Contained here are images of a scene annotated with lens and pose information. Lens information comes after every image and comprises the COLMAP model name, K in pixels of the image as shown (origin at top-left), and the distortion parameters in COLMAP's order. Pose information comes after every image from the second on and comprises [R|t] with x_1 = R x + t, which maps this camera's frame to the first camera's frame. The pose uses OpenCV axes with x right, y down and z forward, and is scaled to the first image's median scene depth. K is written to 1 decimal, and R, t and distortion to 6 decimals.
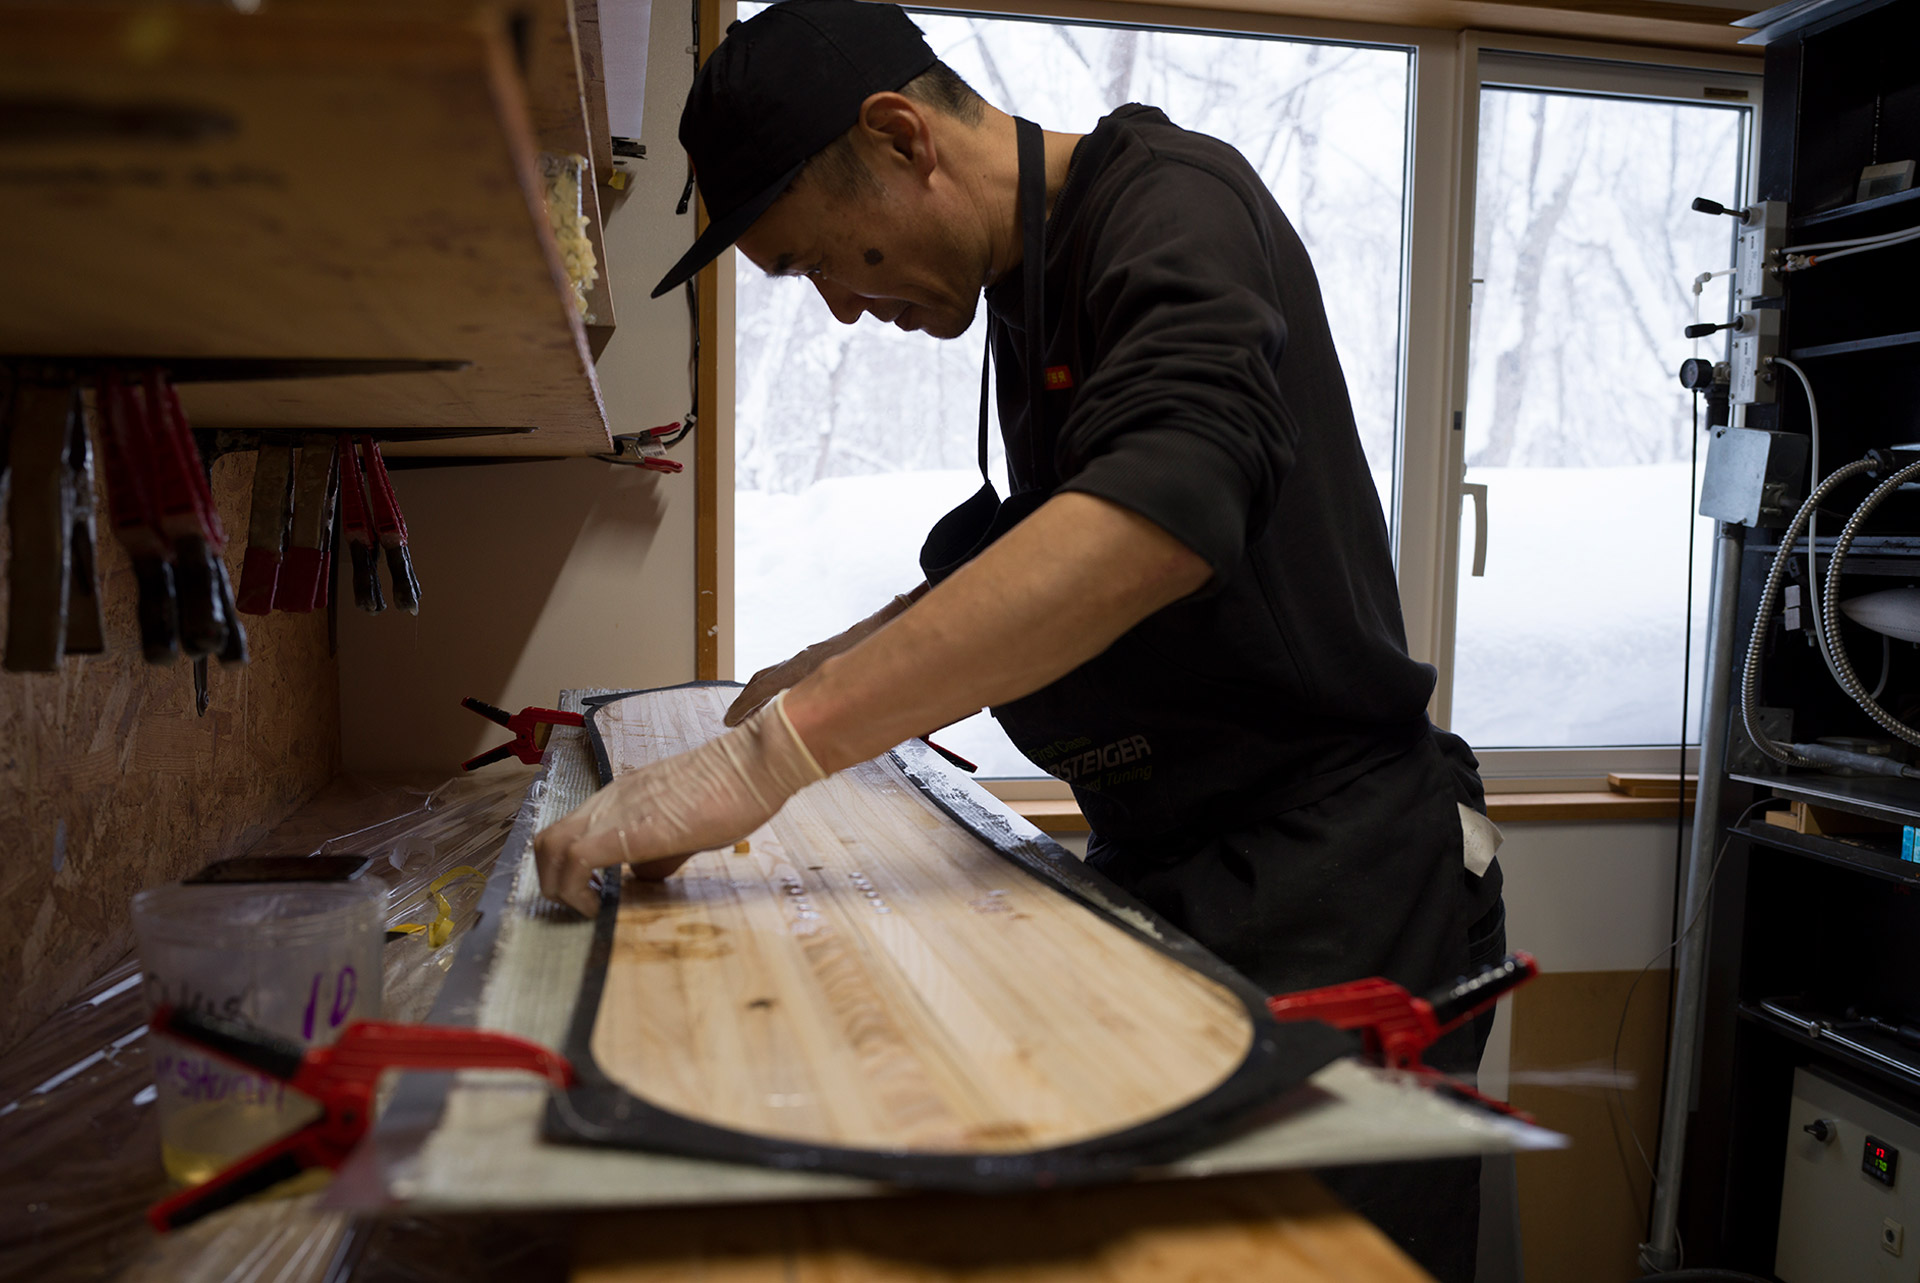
lens RADIAL K [[1656.5, 0, 961.4], [0, 1656.5, 742.1], [0, 0, 1]] dist [-0.052860, 0.000230]
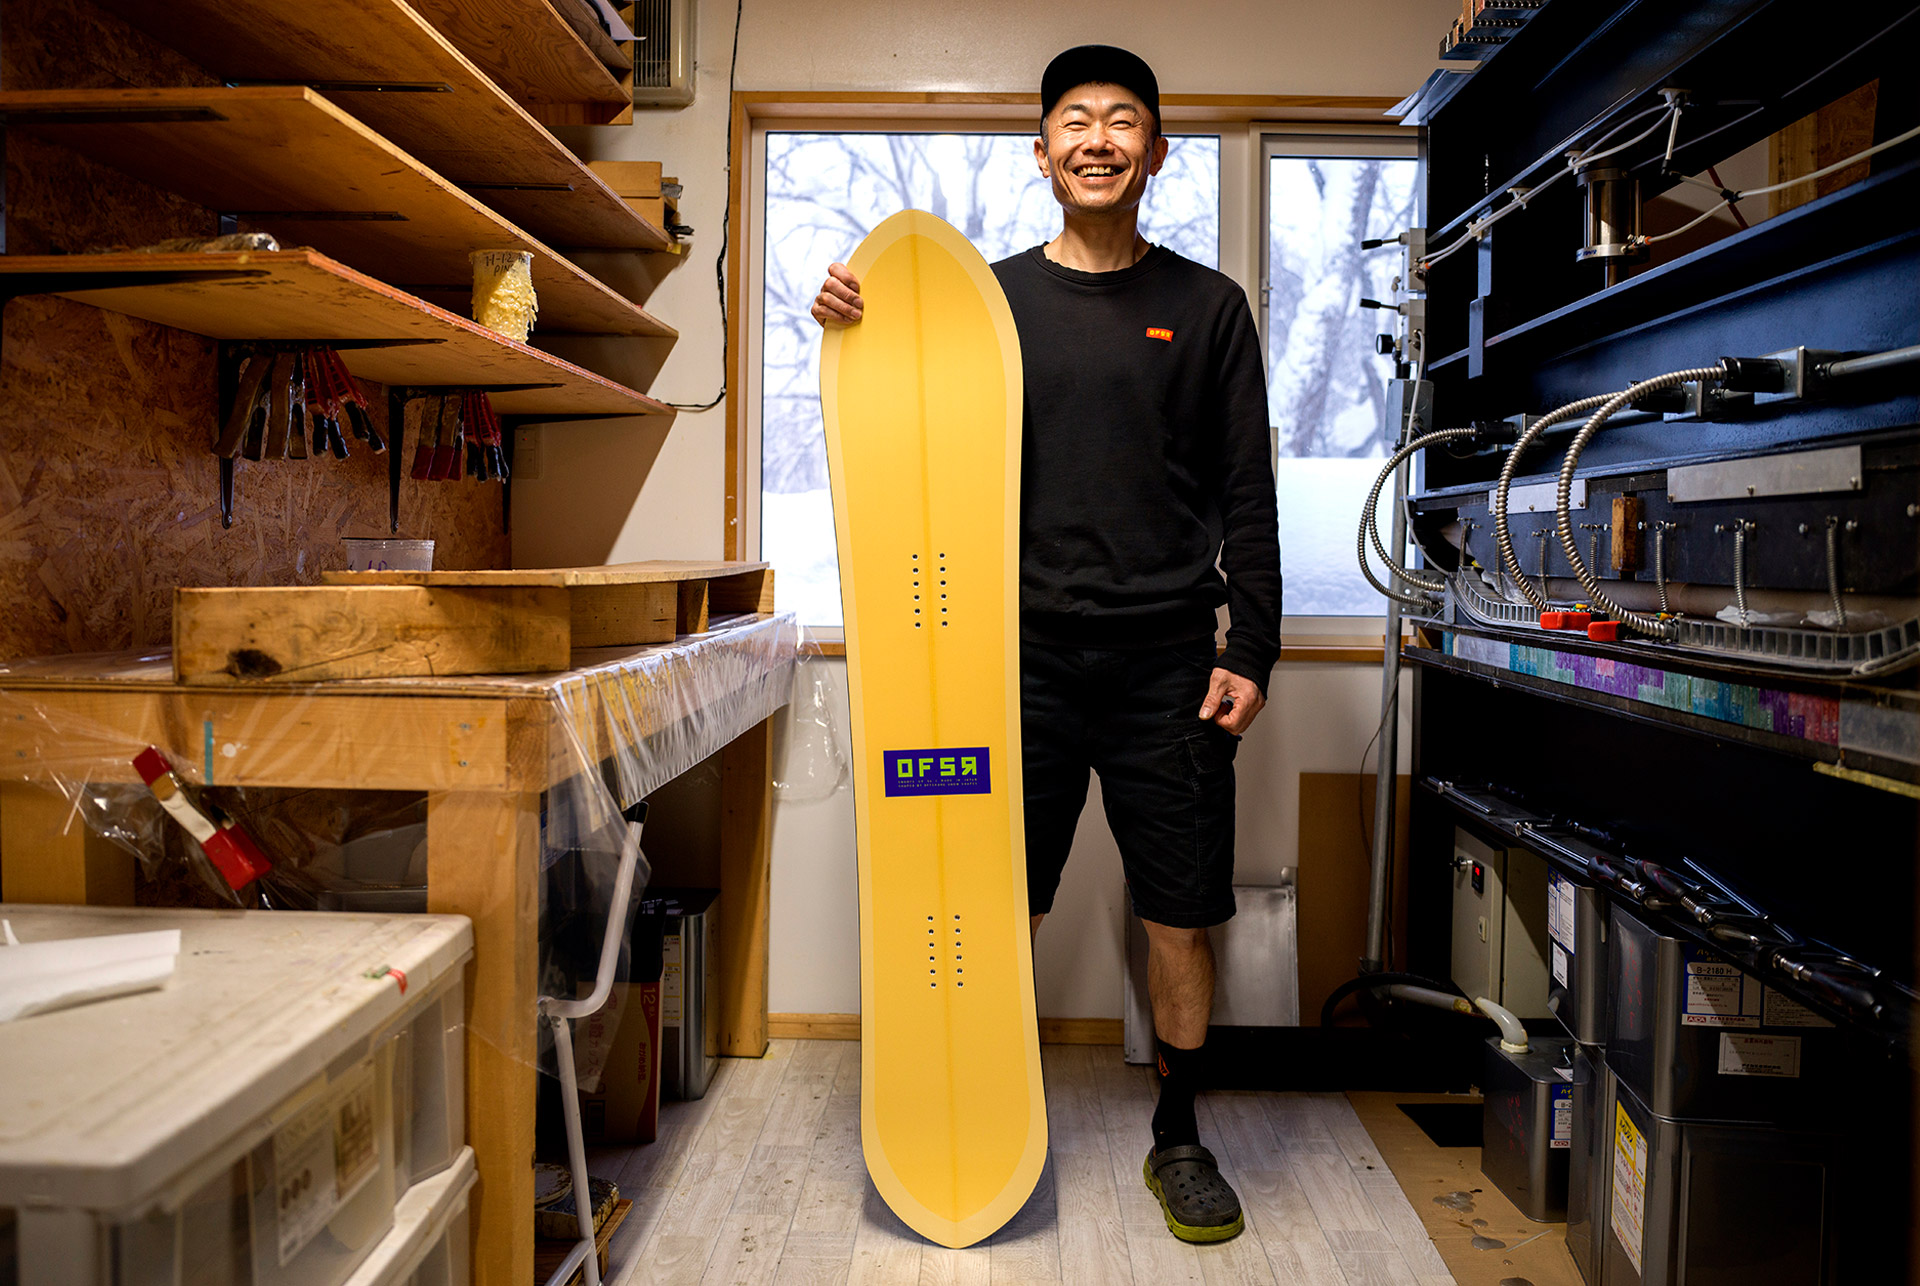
lens RADIAL K [[1624.3, 0, 966.3], [0, 1624.3, 585.8], [0, 0, 1]] dist [-0.060167, 0.001757]
pose [[0.978961, 0.002393, -0.204032, 0.399539], [-0.023492, 0.994604, -0.101054, 0.151167], [0.202689, 0.103721, 0.973735, -0.484136]]
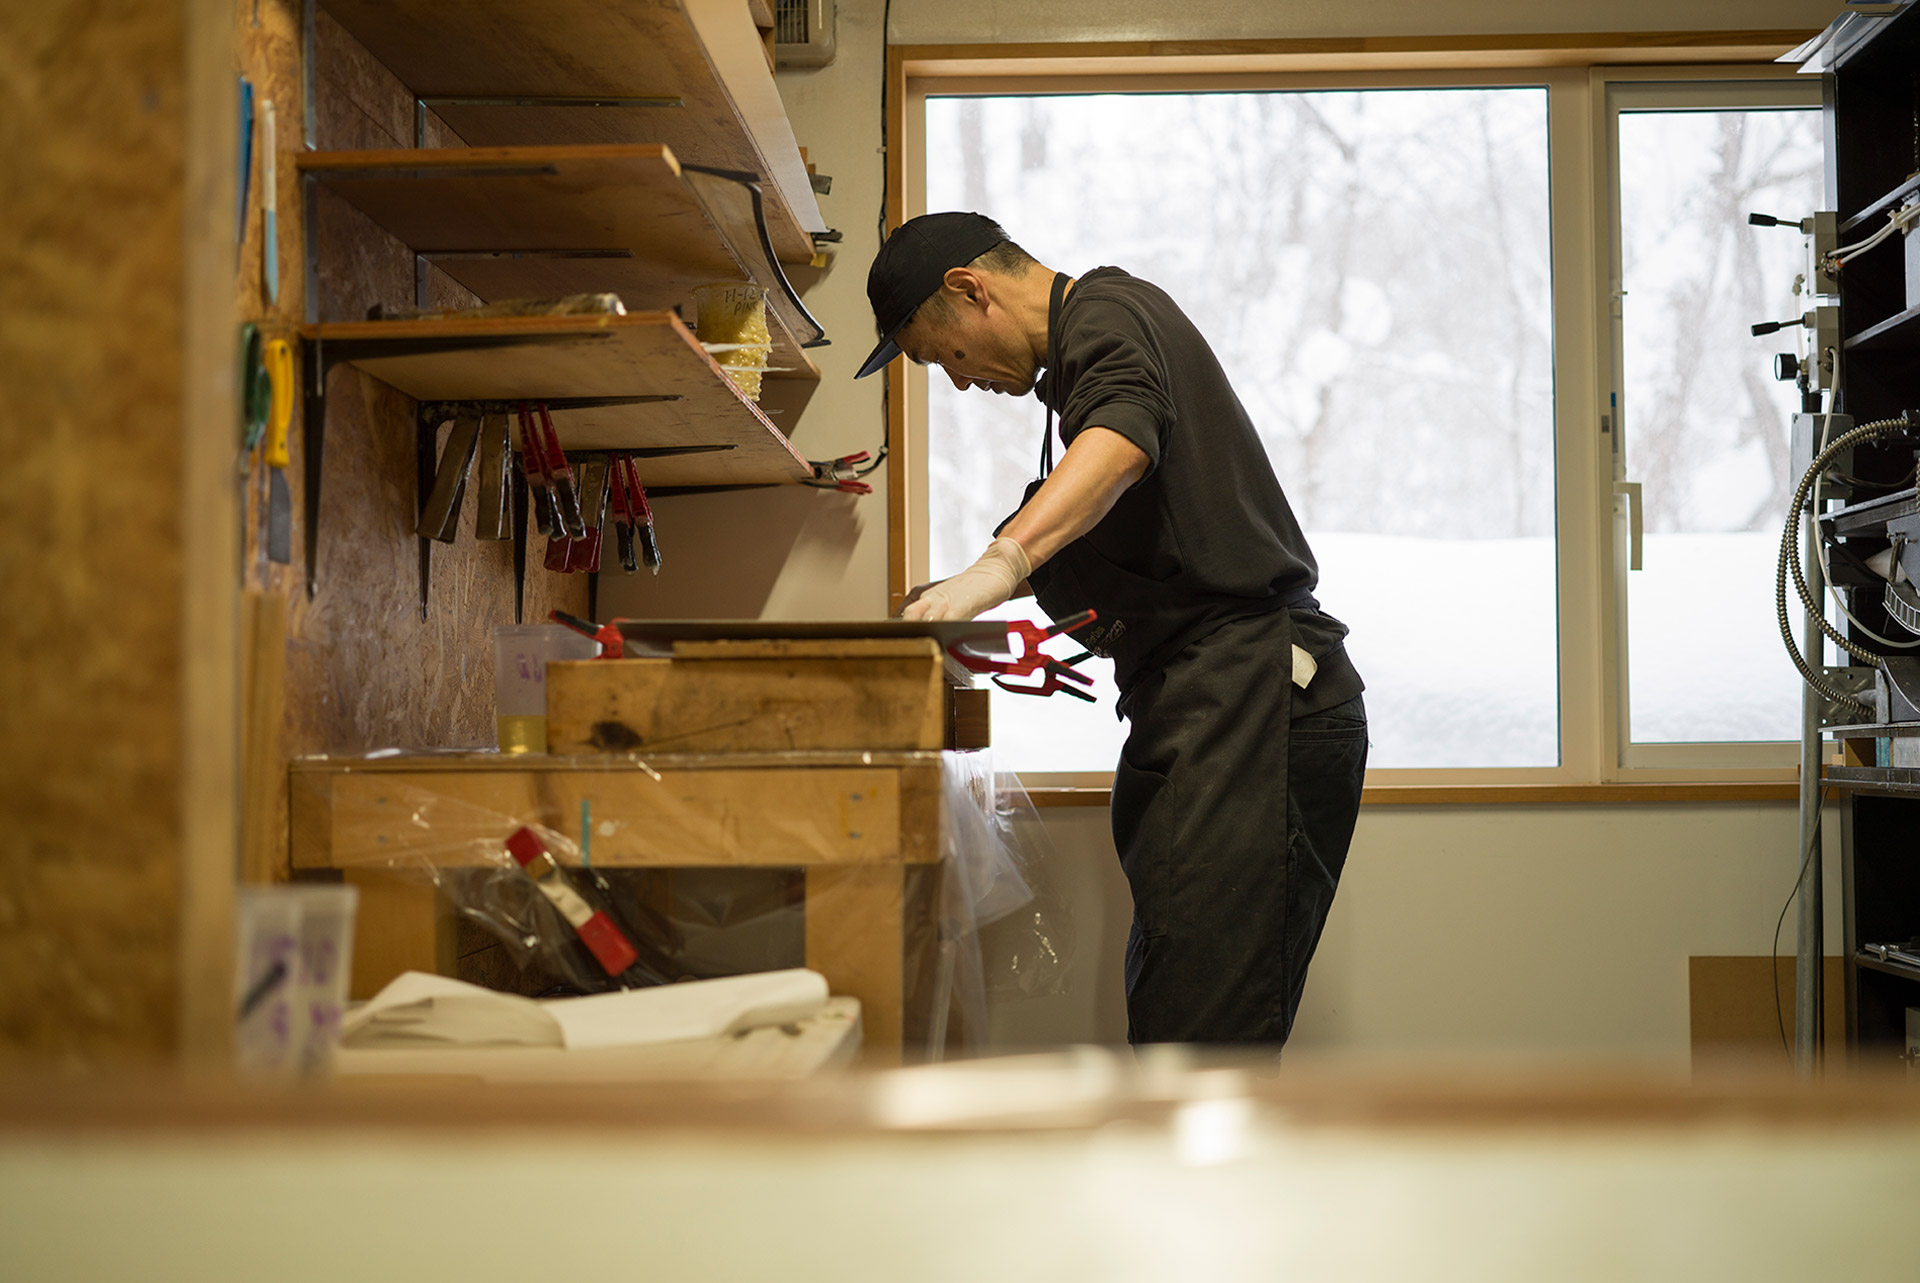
lens RADIAL K [[3031.9, 0, 960.0], [0, 3031.9, 641.5], [0, 0, 1]] dist [0.000393, -0.041325]
pose [[0.975434, -0.030687, -0.218145, 0.367599], [-0.003530, 0.987946, -0.154760, 0.282092], [0.220264, 0.151728, 0.963567, -1.086554]]
